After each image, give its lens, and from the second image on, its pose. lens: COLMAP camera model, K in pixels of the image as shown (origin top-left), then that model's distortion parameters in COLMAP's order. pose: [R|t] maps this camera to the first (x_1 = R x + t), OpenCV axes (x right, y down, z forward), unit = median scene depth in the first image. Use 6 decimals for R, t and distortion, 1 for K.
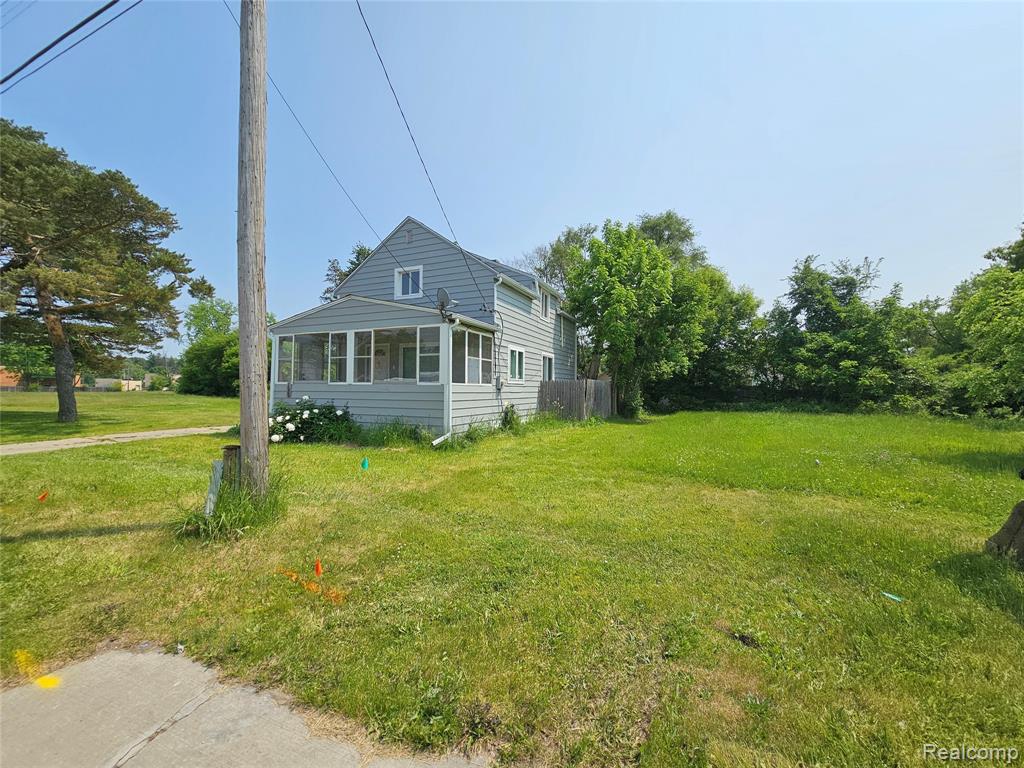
lens RADIAL K [[416.9, 0, 512.0], [0, 416.9, 384.0], [0, 0, 1]] dist [0.000116, -0.000007]
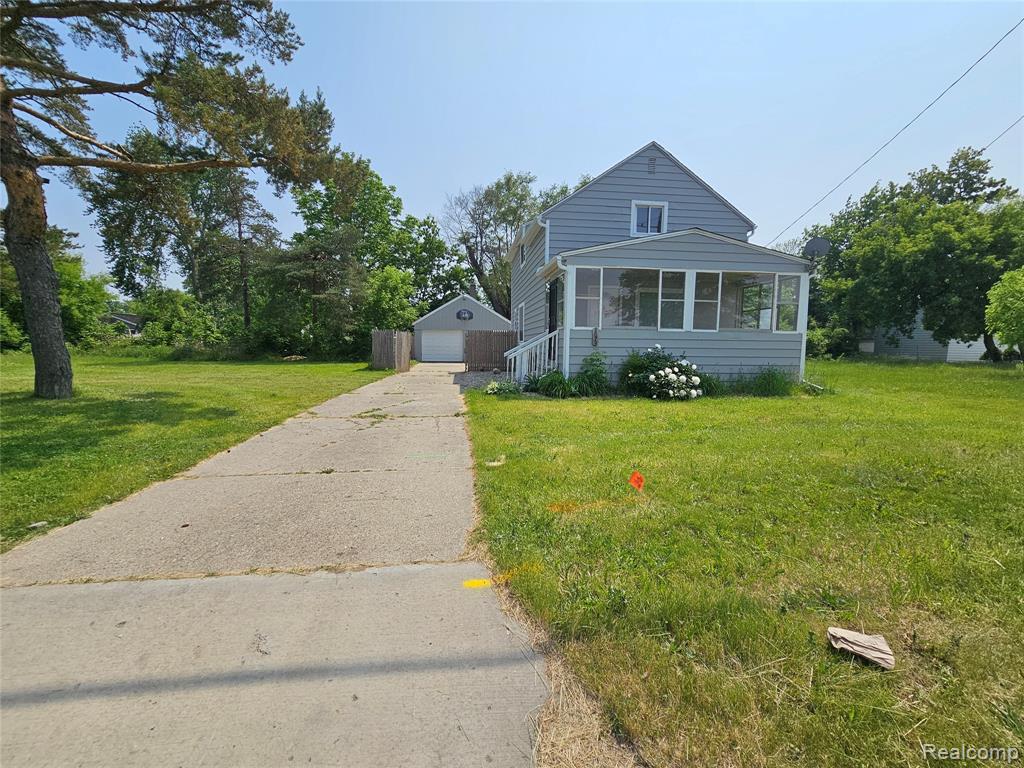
lens RADIAL K [[416.9, 0, 512.0], [0, 416.9, 384.0], [0, 0, 1]] dist [0.000116, -0.000007]
pose [[0.863370, -0.046064, 0.502464, -1.106297], [-0.010067, 0.994053, 0.108429, 0.018683], [-0.504471, -0.098673, 0.857772, 0.388460]]
